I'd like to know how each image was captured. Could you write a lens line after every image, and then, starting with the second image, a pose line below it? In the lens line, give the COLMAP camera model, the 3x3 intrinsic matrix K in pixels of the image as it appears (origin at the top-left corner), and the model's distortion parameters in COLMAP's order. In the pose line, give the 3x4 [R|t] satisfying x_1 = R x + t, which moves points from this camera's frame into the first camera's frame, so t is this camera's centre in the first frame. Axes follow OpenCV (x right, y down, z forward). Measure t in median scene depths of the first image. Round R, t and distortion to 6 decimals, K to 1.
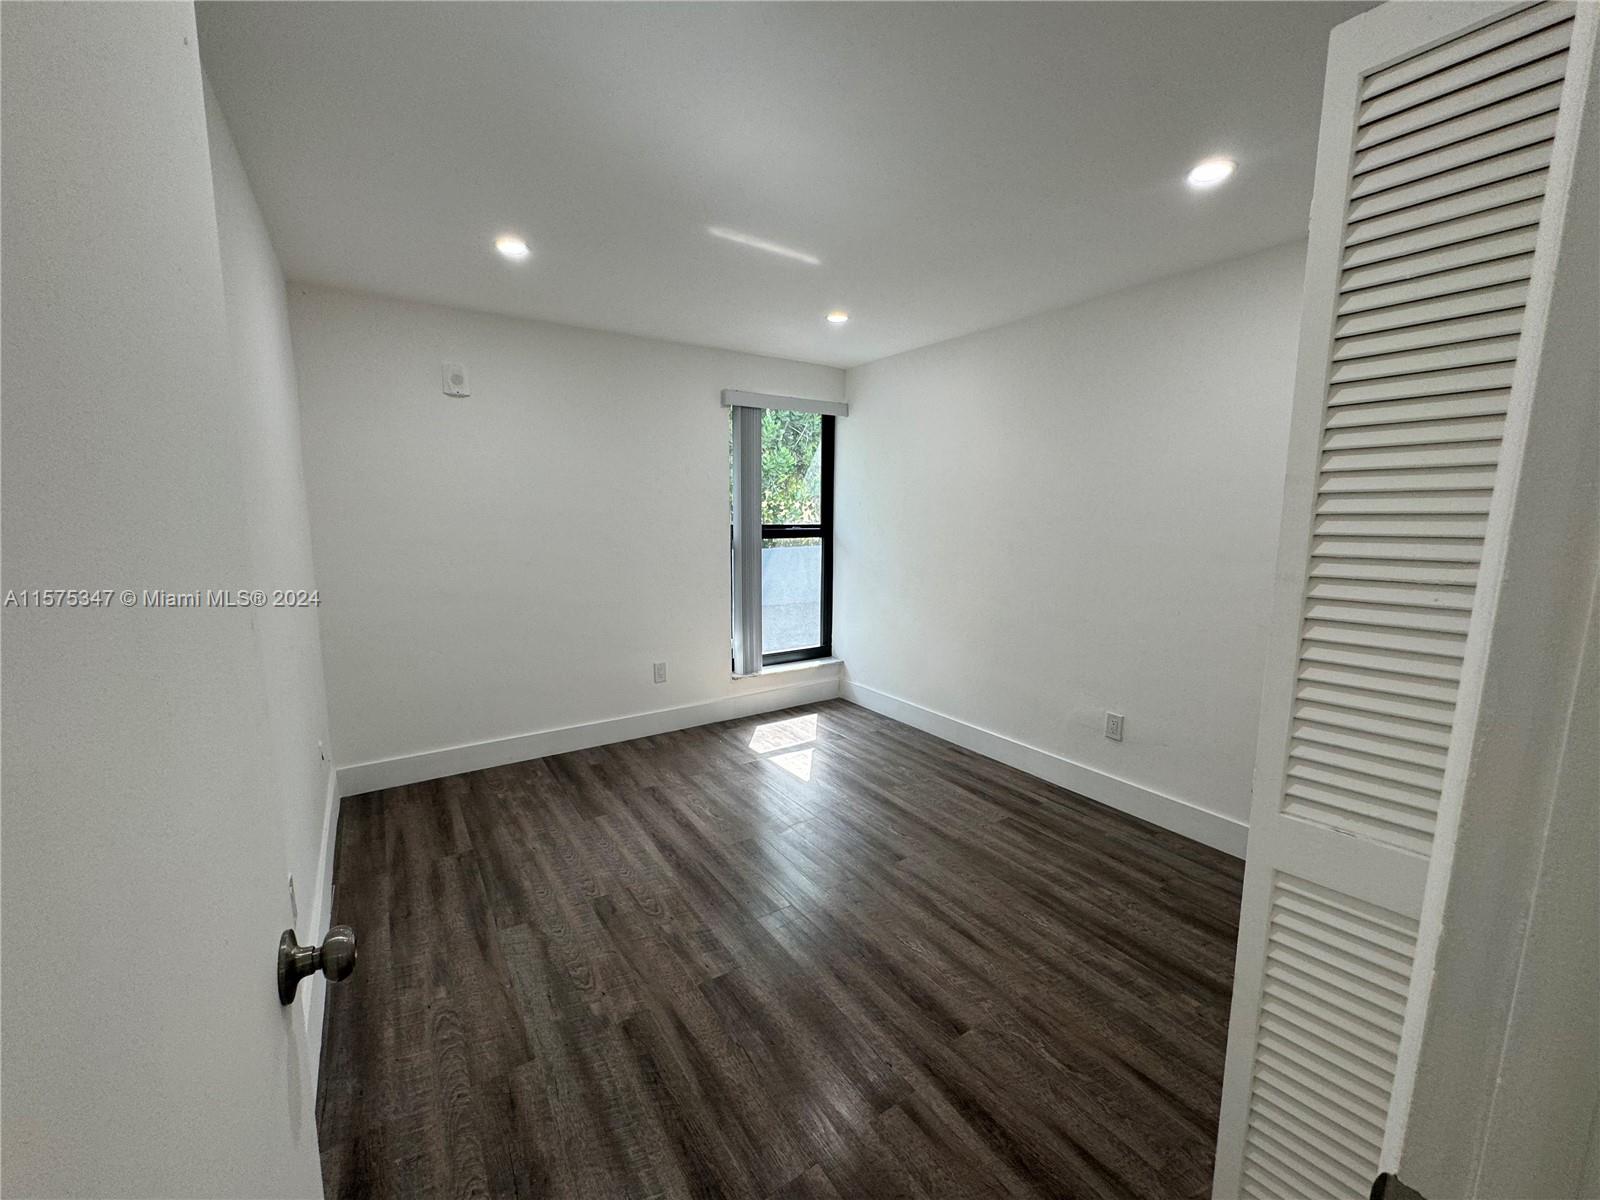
lens RADIAL K [[639.3, 0, 799.0], [0, 639.3, 600.5], [0, 0, 1]] dist [-0.003007, 0.000588]
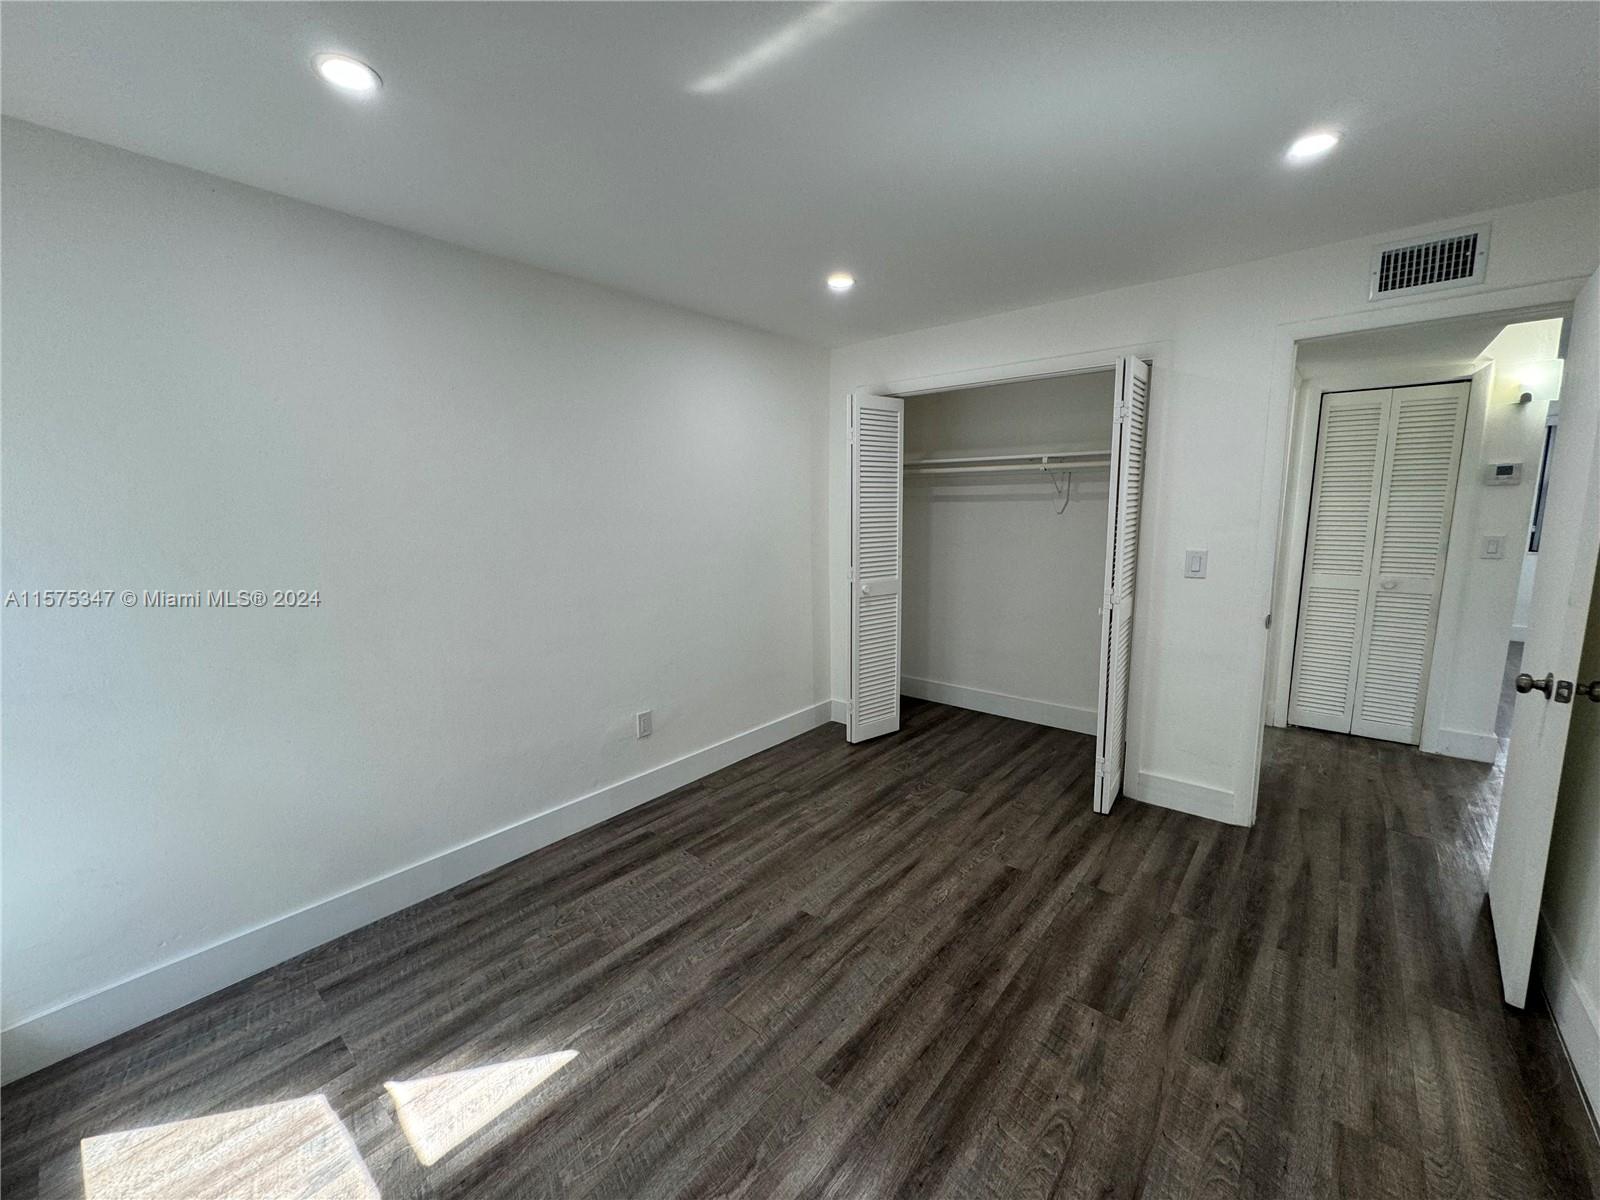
lens RADIAL K [[639.3, 0, 799.0], [0, 639.3, 600.5], [0, 0, 1]] dist [-0.003007, 0.000588]
pose [[-0.278395, -0.146226, 0.949270, -0.493263], [0.149759, 0.969646, 0.193285, -0.148112], [-0.948719, 0.195971, -0.248046, 0.932258]]
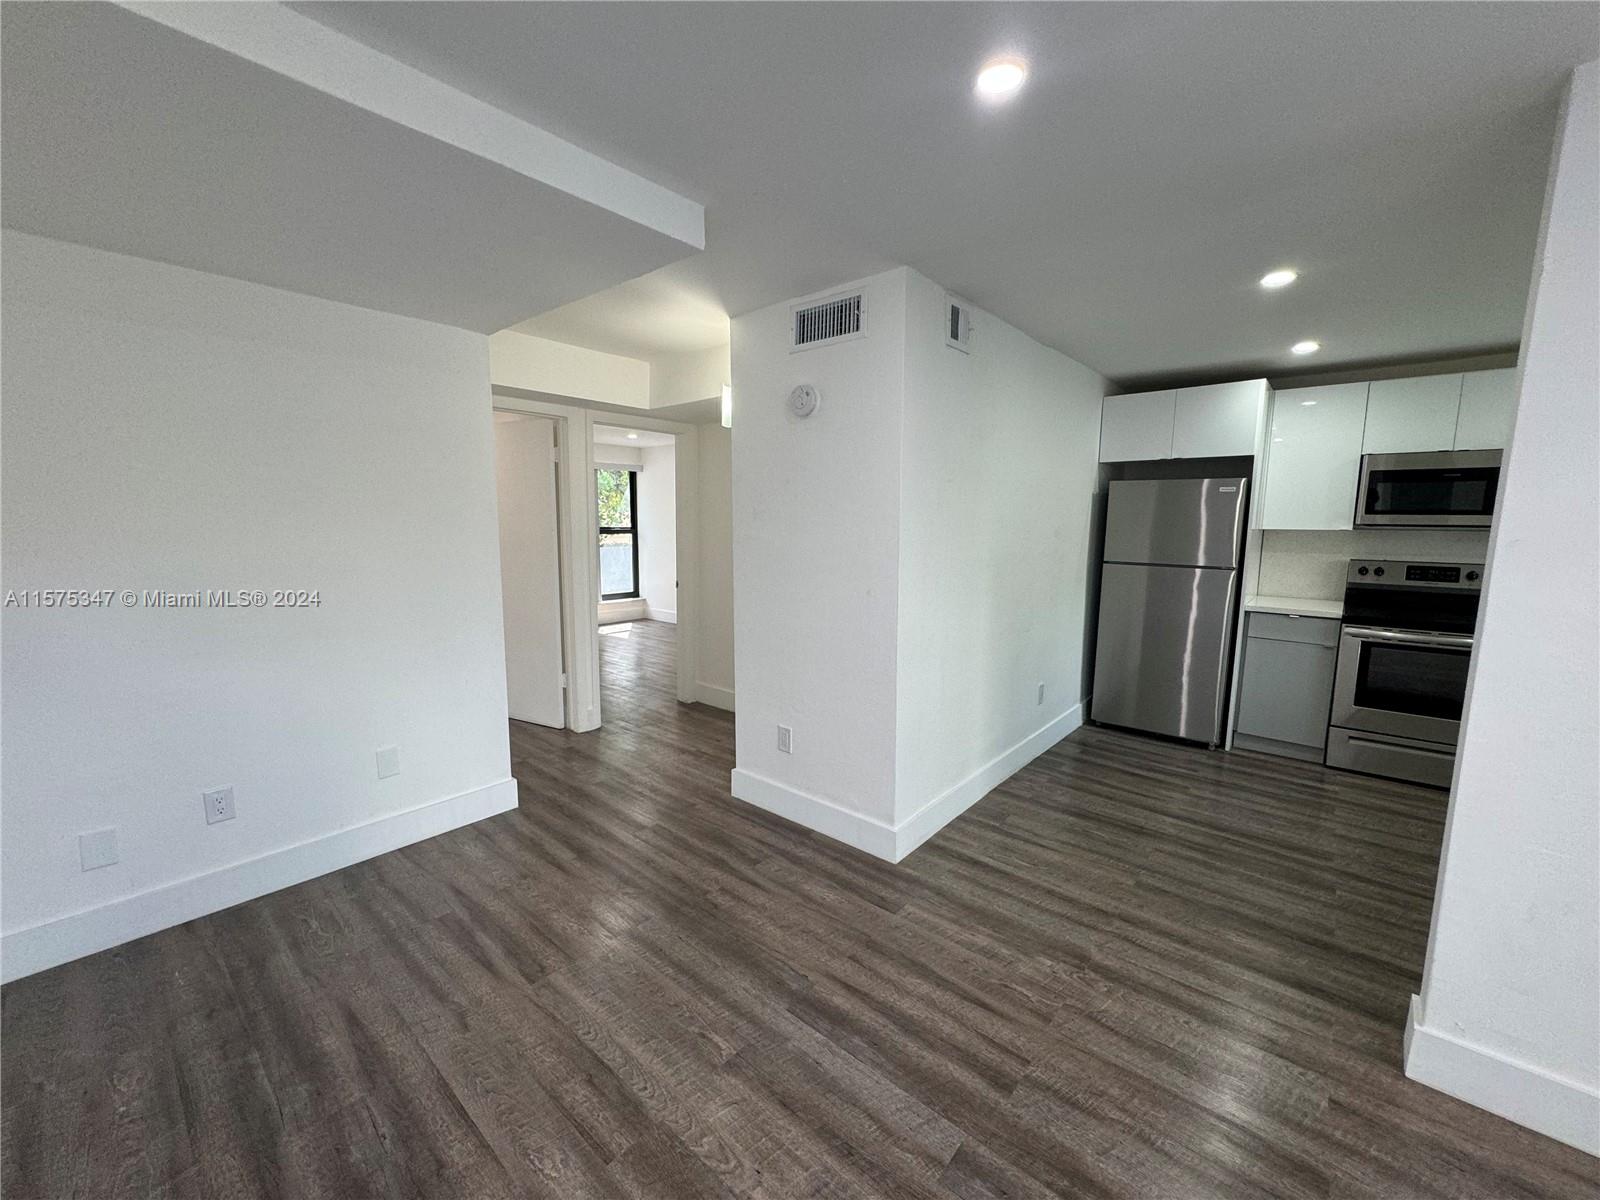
lens RADIAL K [[639.3, 0, 799.0], [0, 639.3, 600.5], [0, 0, 1]] dist [-0.003007, 0.000588]
pose [[0.963126, -0.033166, 0.266998, 0.001322], [0.036570, 0.999301, -0.007783, 0.198582], [-0.266553, 0.017260, 0.963666, -1.442933]]
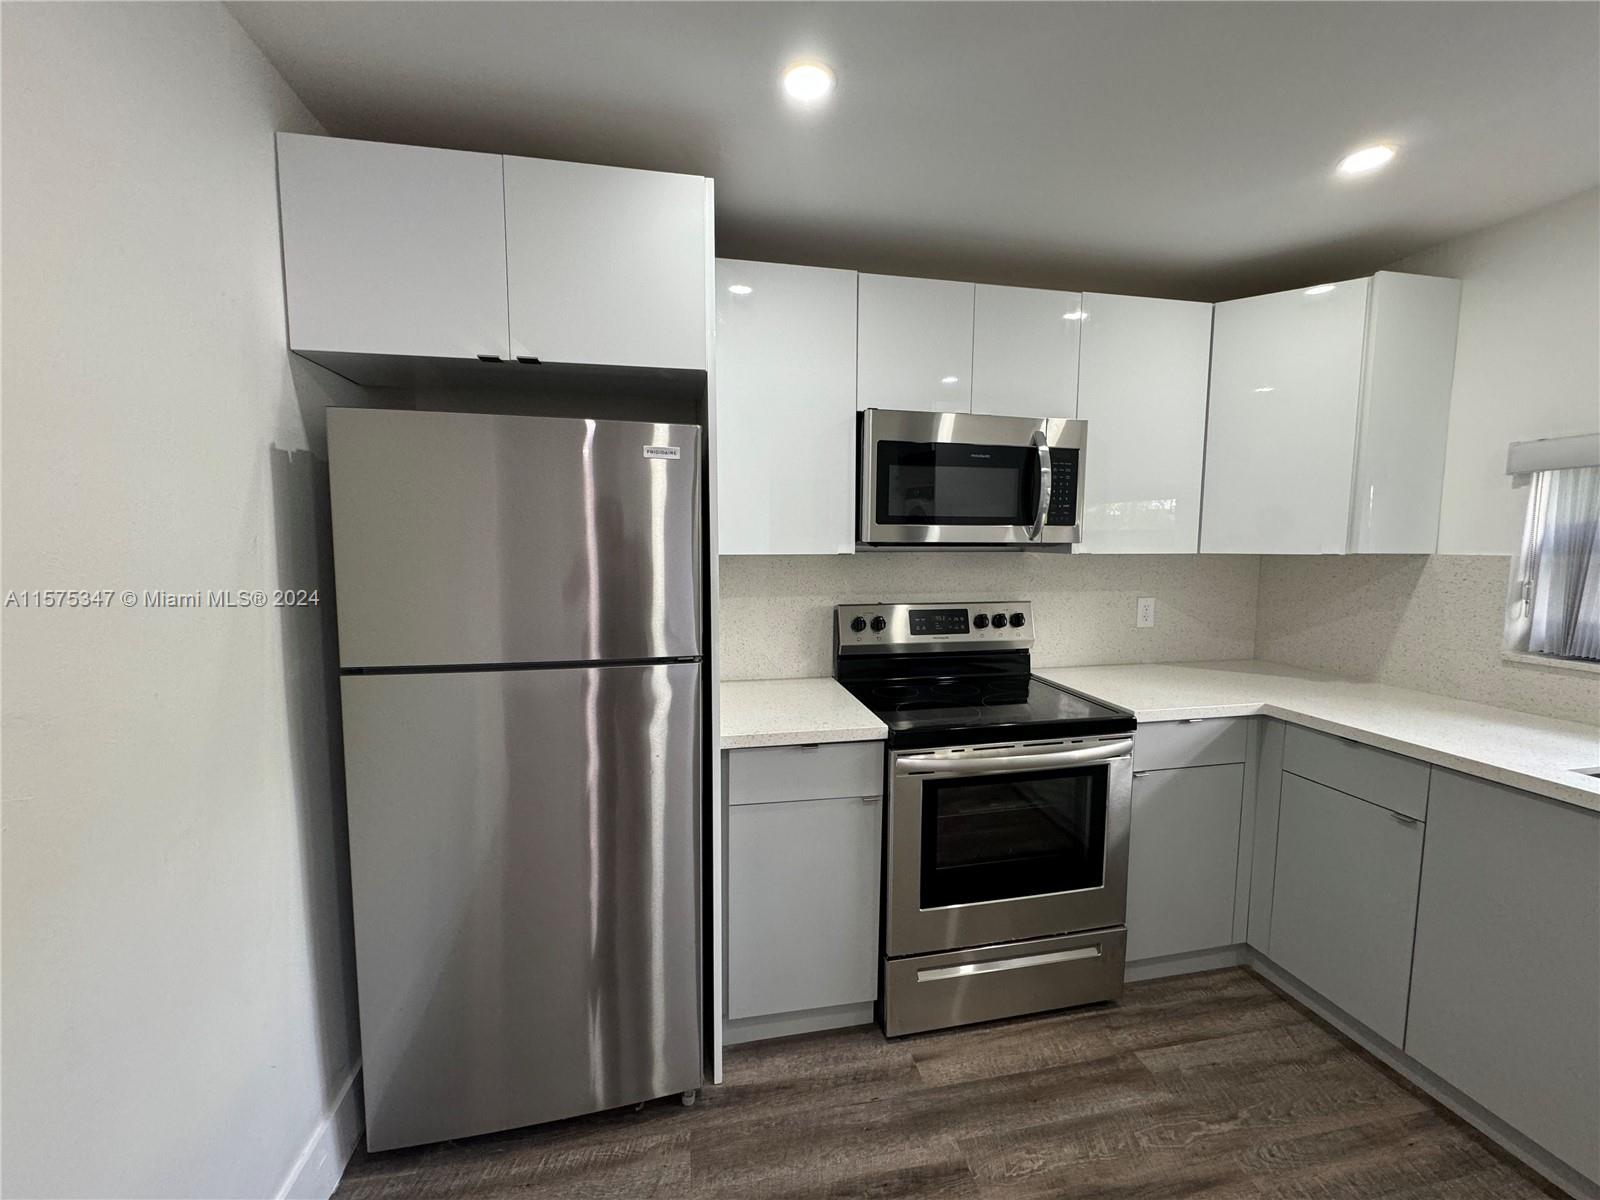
lens RADIAL K [[639.3, 0, 799.0], [0, 639.3, 600.5], [0, 0, 1]] dist [-0.003007, 0.000588]
pose [[0.382042, -0.089256, 0.919824, 0.726282], [0.133997, 0.990157, 0.040426, 0.106667], [-0.914379, 0.107810, 0.390242, -0.750263]]
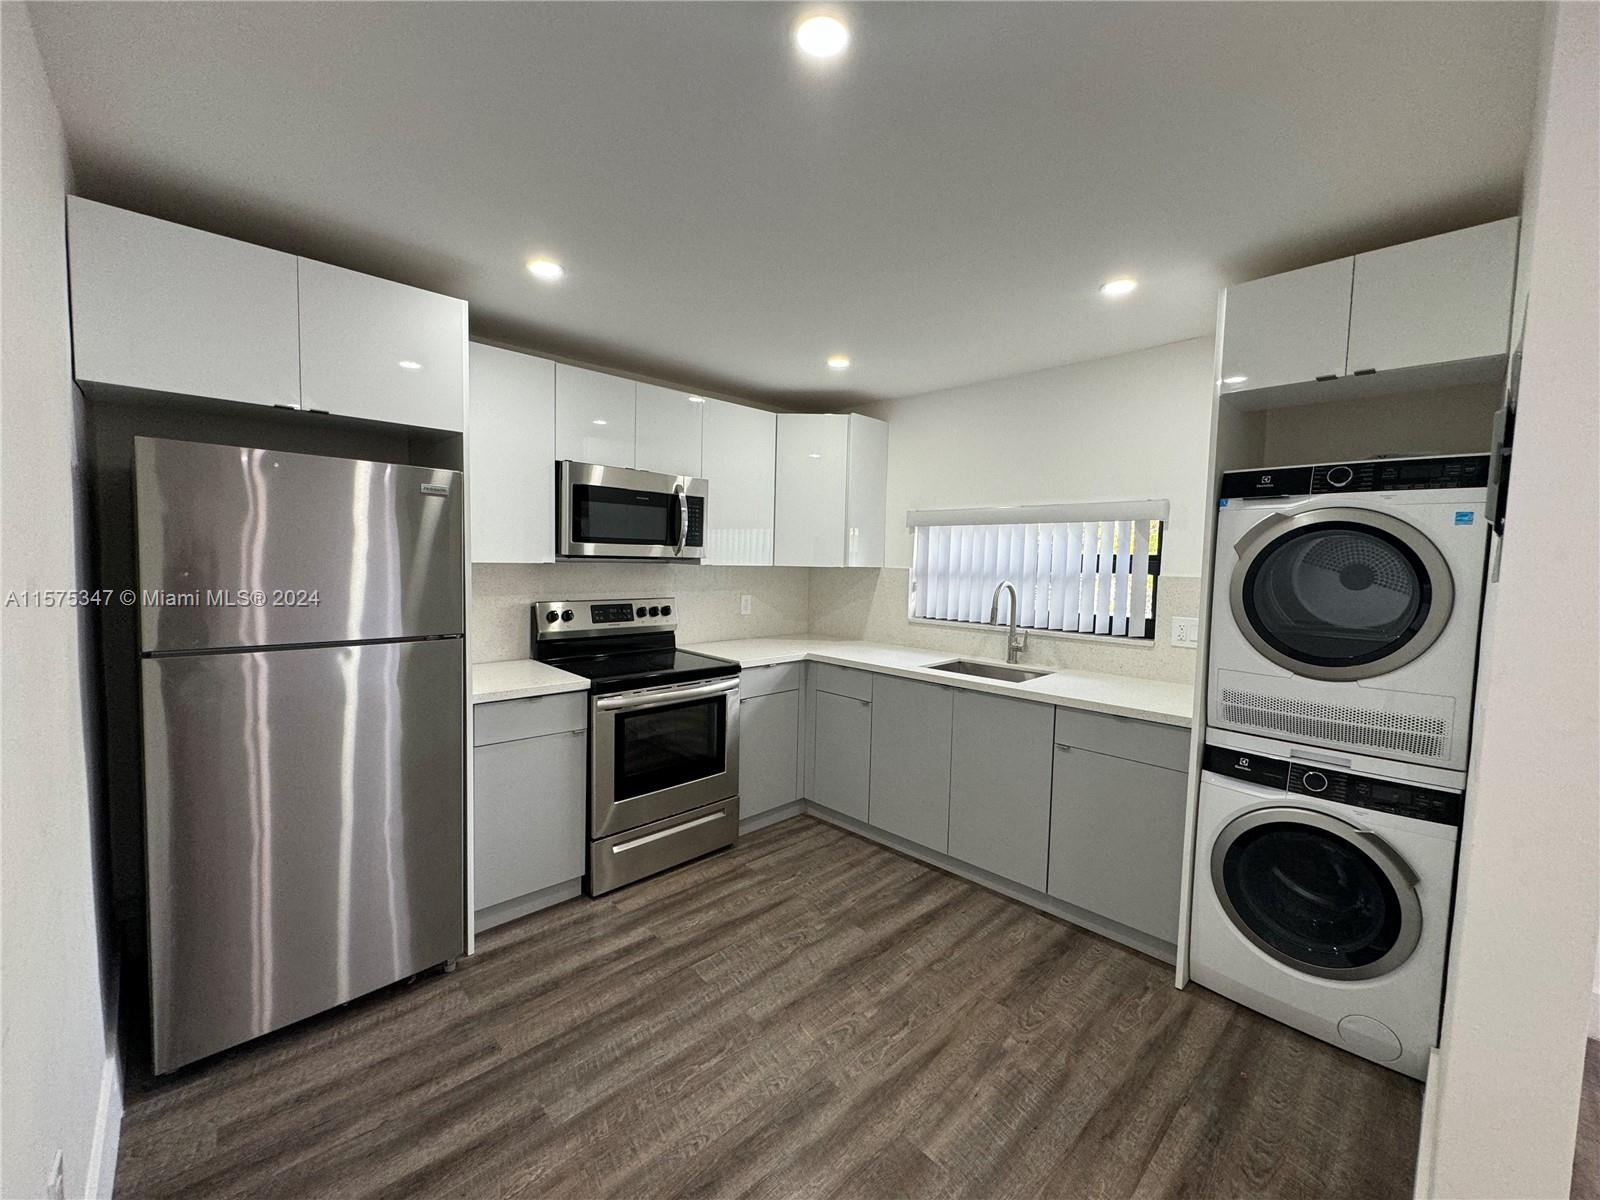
lens RADIAL K [[639.3, 0, 799.0], [0, 639.3, 600.5], [0, 0, 1]] dist [-0.003007, 0.000588]
pose [[-0.177342, -0.074084, 0.981357, 0.414046], [0.119308, 0.988190, 0.096160, 0.100144], [-0.976891, 0.134137, -0.166409, -0.731058]]
